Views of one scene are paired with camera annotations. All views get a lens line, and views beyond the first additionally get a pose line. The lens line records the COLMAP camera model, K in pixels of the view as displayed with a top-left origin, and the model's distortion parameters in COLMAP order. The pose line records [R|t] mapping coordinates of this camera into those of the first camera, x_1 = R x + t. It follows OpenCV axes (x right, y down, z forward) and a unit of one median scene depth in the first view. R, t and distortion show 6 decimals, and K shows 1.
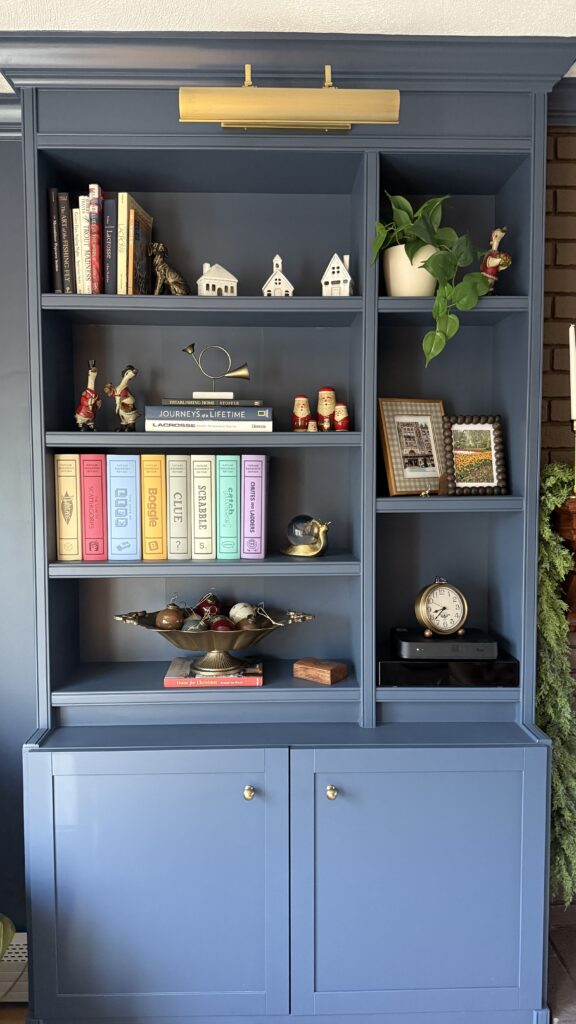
lens RADIAL K [[714.9, 0, 286.3], [0, 714.9, 514.2], [0, 0, 1]] dist [0.184812, -0.394696]
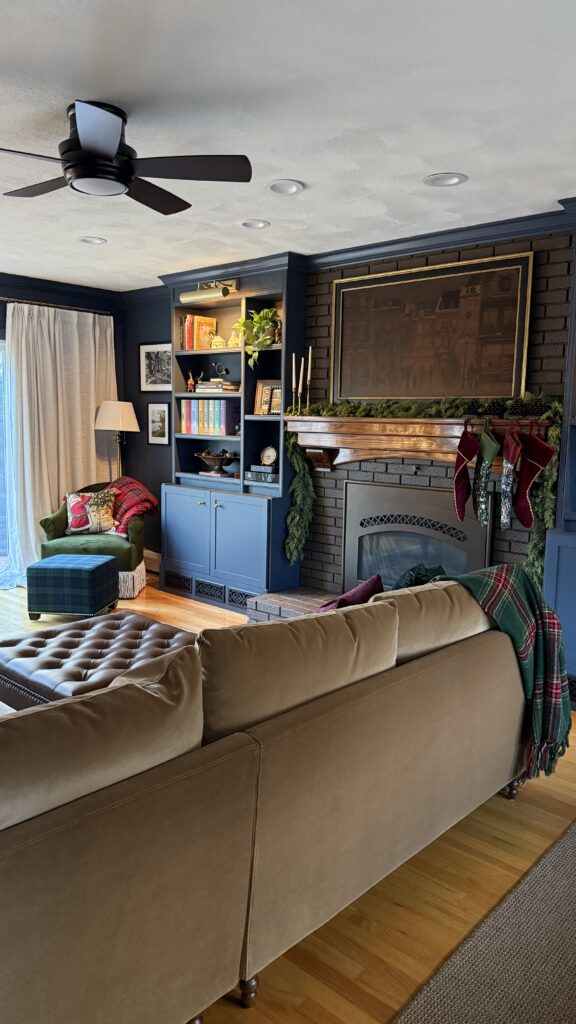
lens RADIAL K [[714.9, 0, 286.3], [0, 714.9, 514.2], [0, 0, 1]] dist [0.184812, -0.394696]
pose [[0.714655, 0.112190, -0.690422, 2.273708], [-0.068458, 0.993533, 0.090583, 0.101487], [0.696119, -0.017470, 0.717713, -0.980564]]
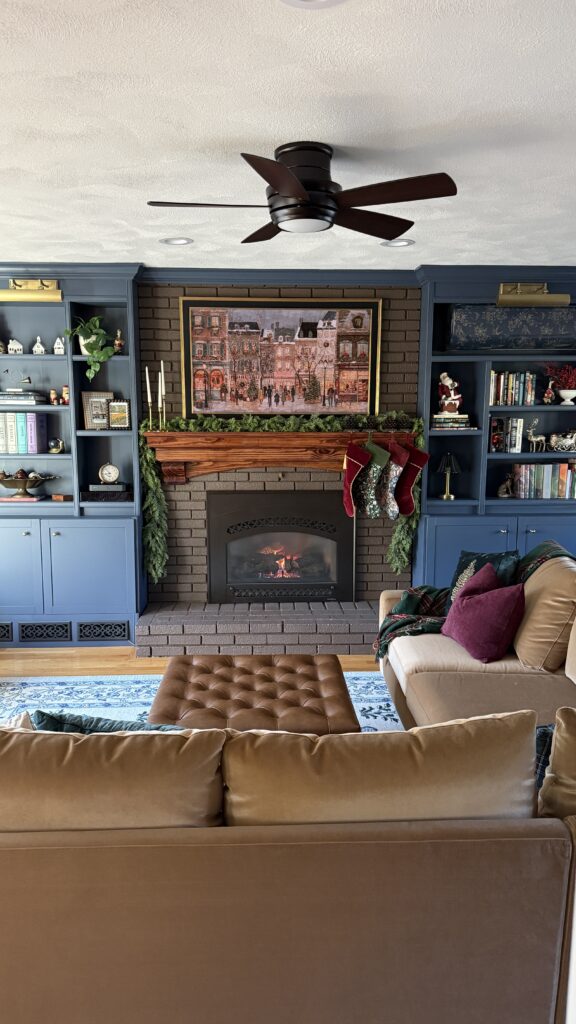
lens RADIAL K [[714.9, 0, 286.3], [0, 714.9, 514.2], [0, 0, 1]] dist [0.184812, -0.394696]
pose [[0.999964, 0.005613, 0.006310, 0.870088], [-0.006106, 0.996696, 0.080994, 0.063239], [-0.005834, -0.081030, 0.996695, -1.677193]]
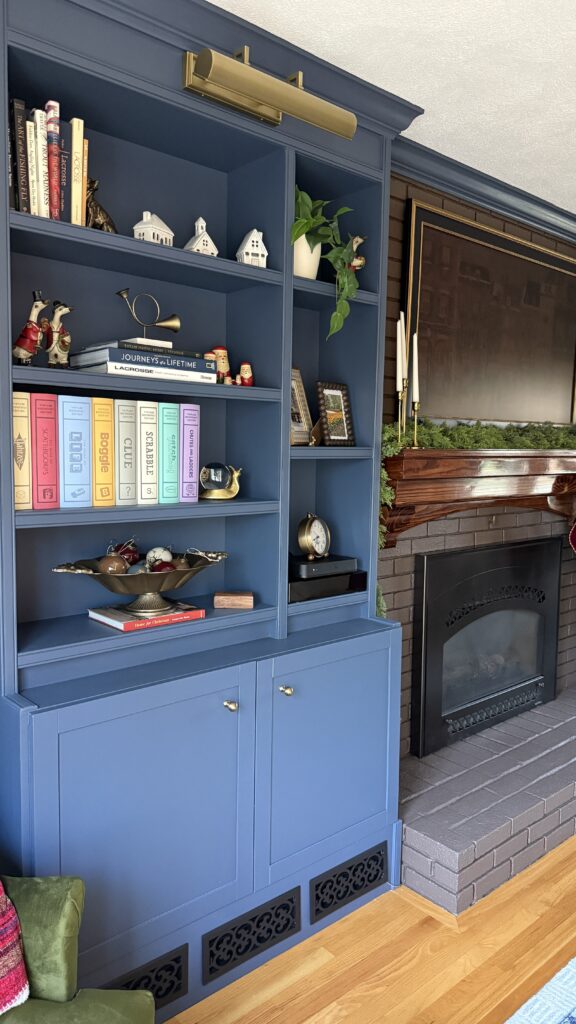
lens RADIAL K [[705.6, 0, 288.0], [0, 705.6, 512.0], [0, 0, 1]] dist [0.170604, -0.364757]
pose [[0.770827, -0.043018, 0.635591, -0.611554], [0.019514, 0.998844, 0.043938, 0.033503], [-0.636746, -0.021465, 0.770775, 0.093693]]
